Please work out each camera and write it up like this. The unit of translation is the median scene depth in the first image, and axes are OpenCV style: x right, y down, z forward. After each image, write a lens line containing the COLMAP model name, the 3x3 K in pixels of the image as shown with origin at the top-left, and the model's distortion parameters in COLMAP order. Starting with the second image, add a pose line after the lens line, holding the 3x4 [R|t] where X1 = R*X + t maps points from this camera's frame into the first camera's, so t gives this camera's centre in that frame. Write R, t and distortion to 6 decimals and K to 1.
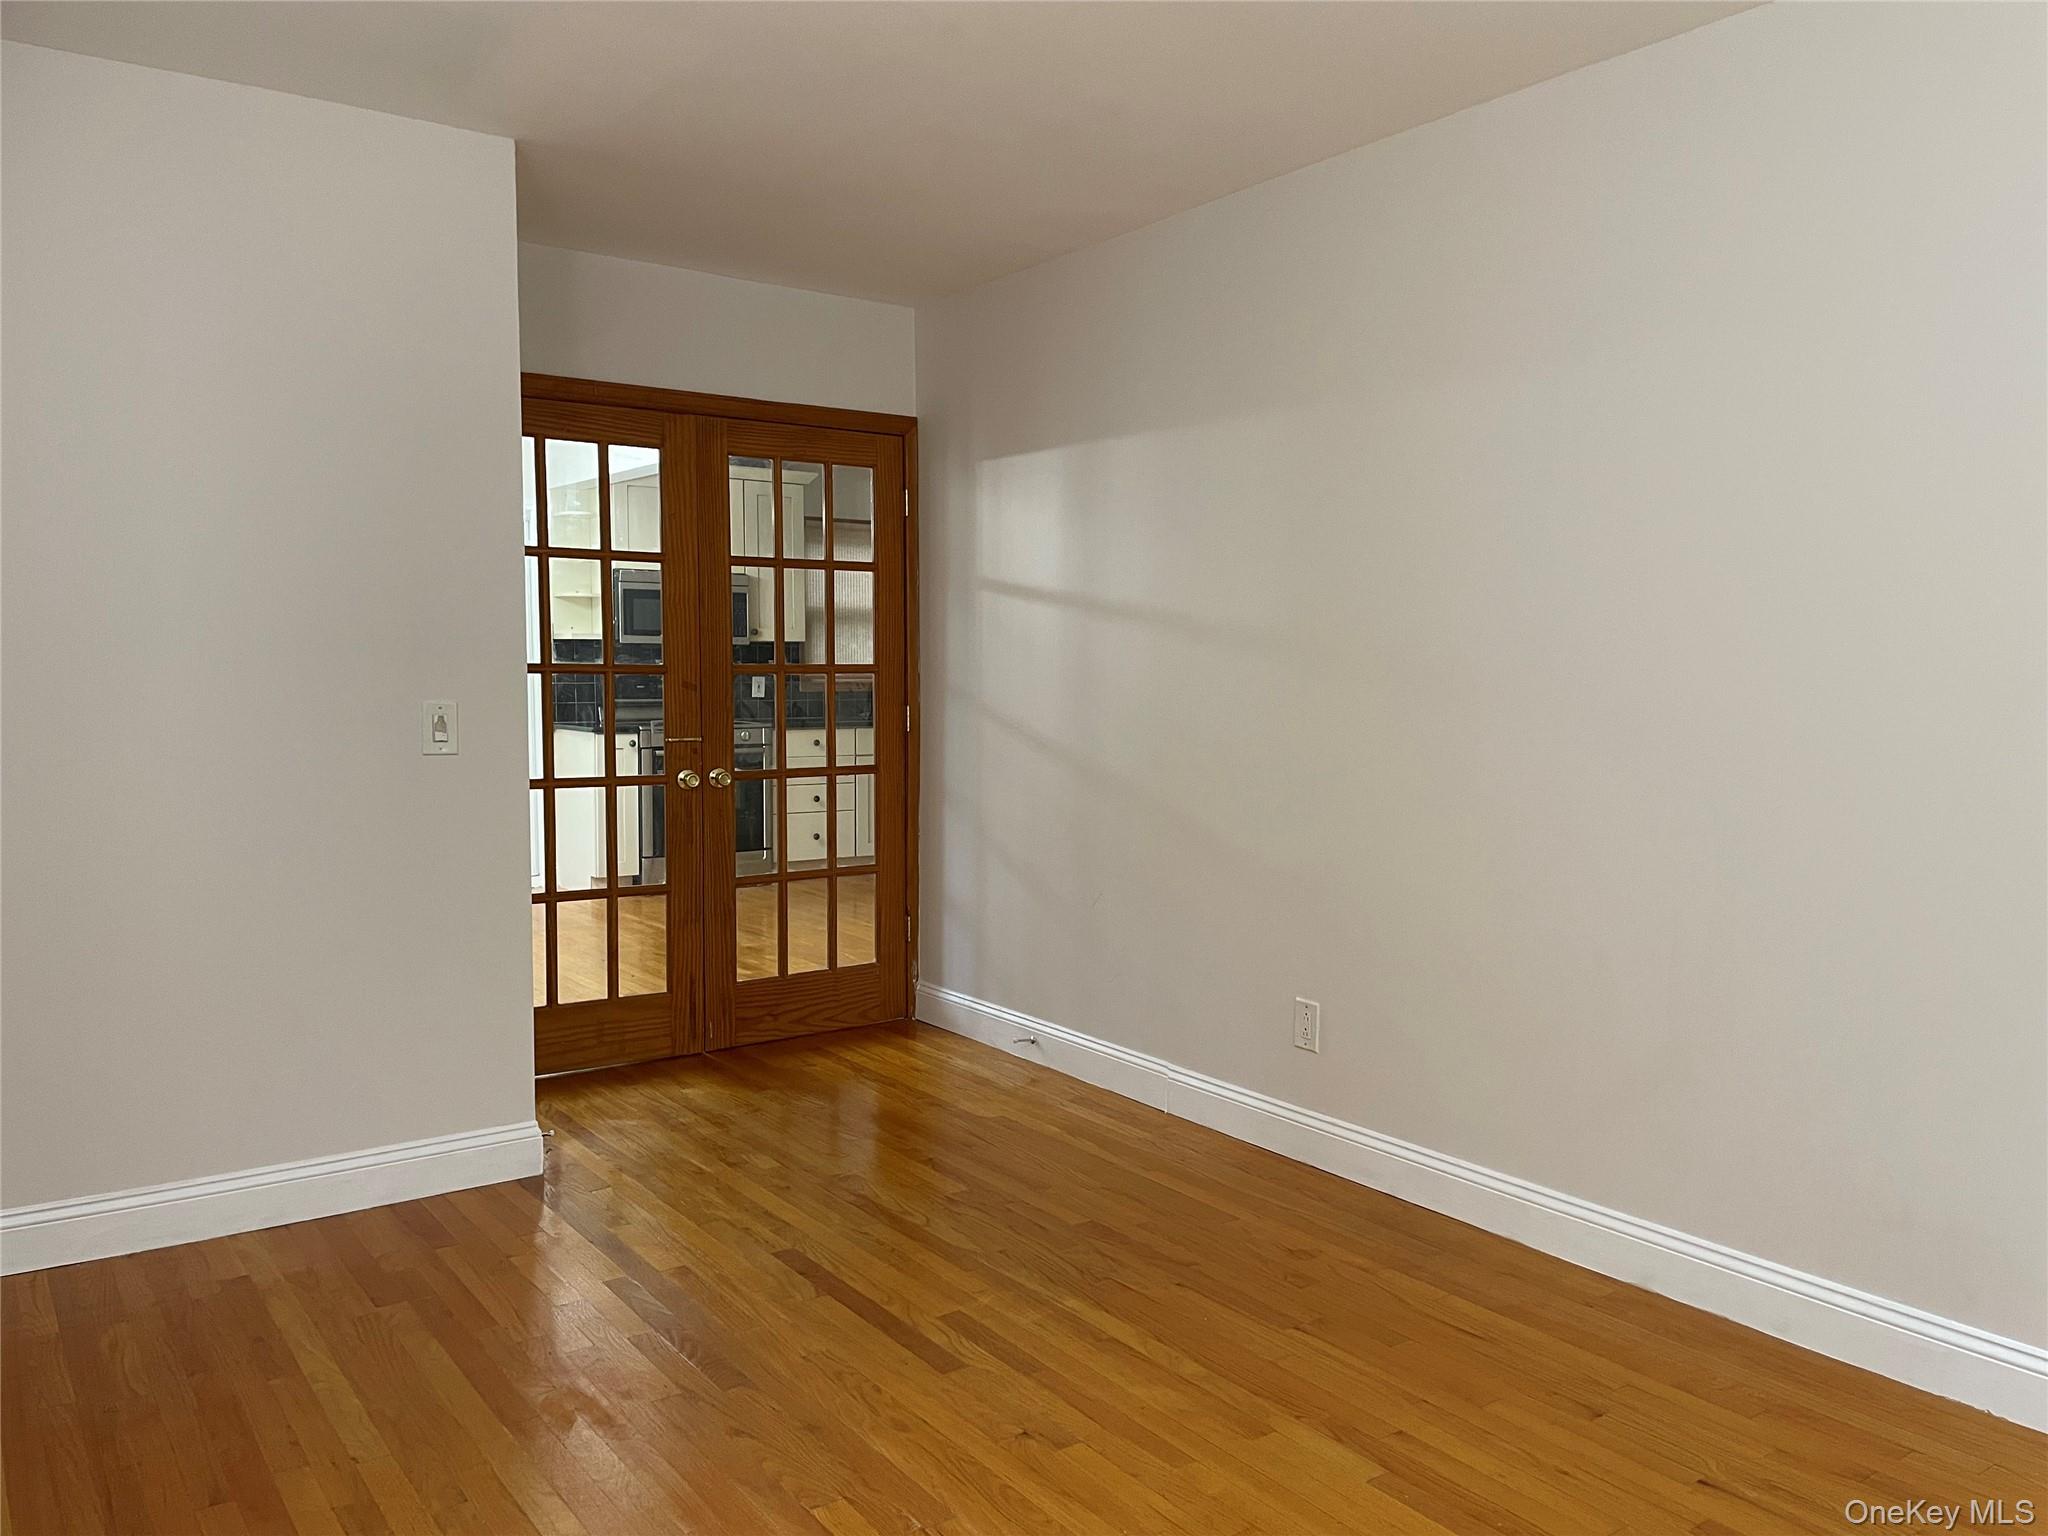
lens RADIAL K [[1526.6, 0, 1032.7], [0, 1526.6, 779.3], [0, 0, 1]] dist [0.003389, -0.000402]
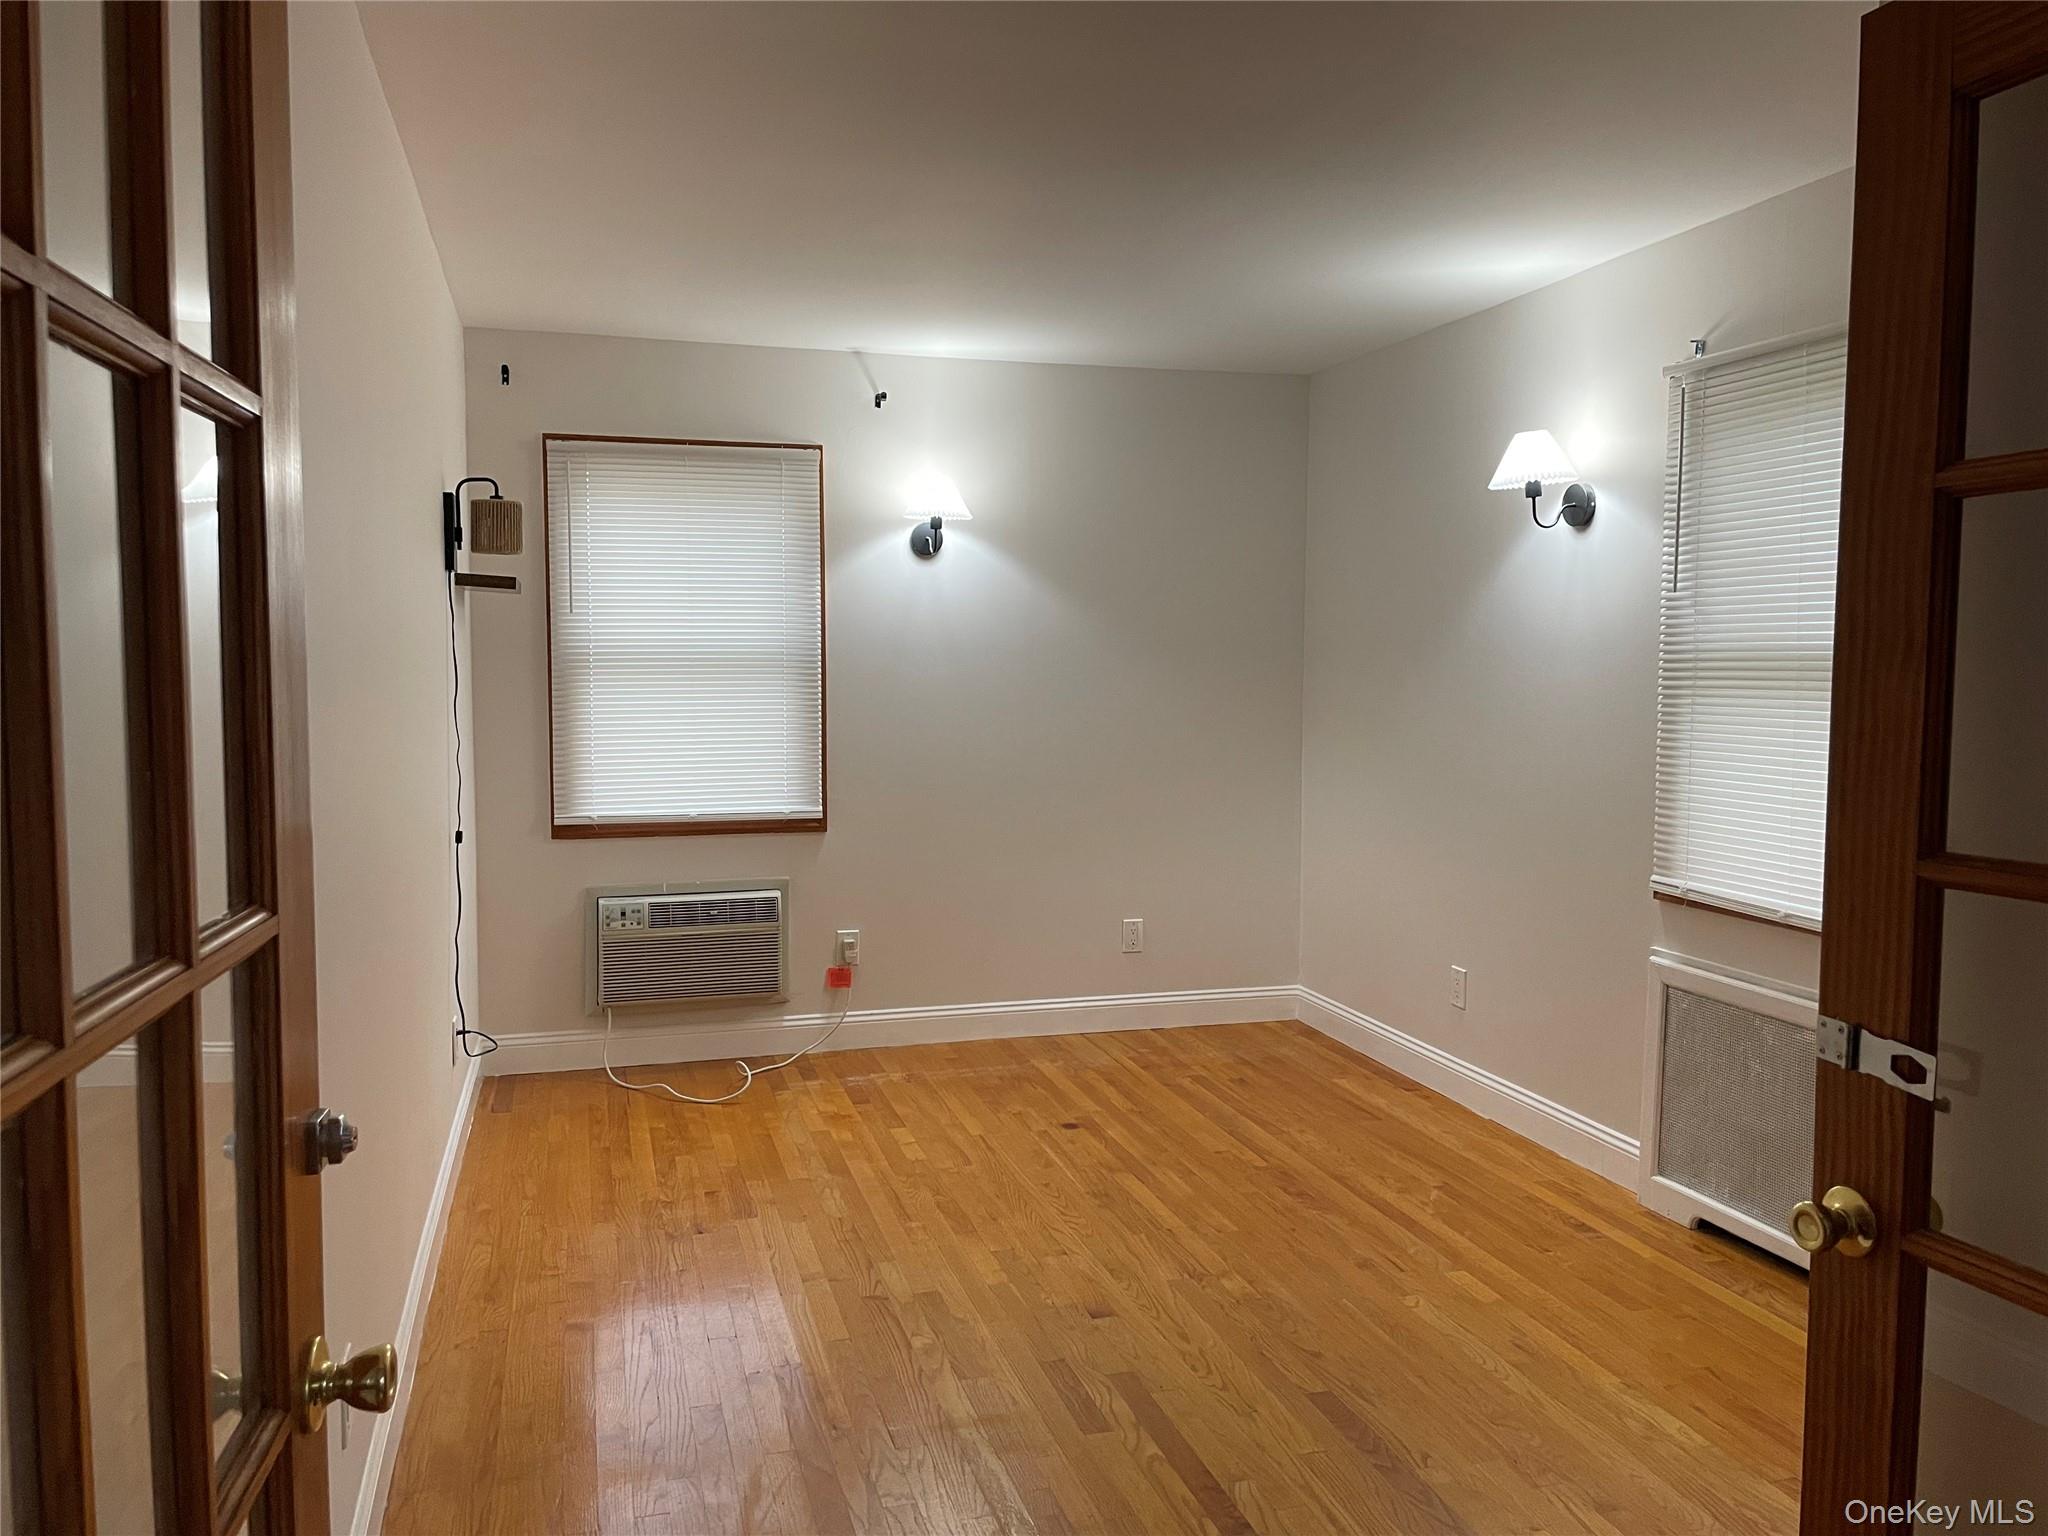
lens RADIAL K [[1526.6, 0, 1023.5], [0, 1526.6, 766.3], [0, 0, 1]] dist [0.003389, -0.000402]
pose [[-0.940882, -0.023190, 0.337939, -0.104508], [0.024850, 0.990240, 0.137139, -0.060315], [-0.337821, 0.137429, -0.931123, 0.599121]]
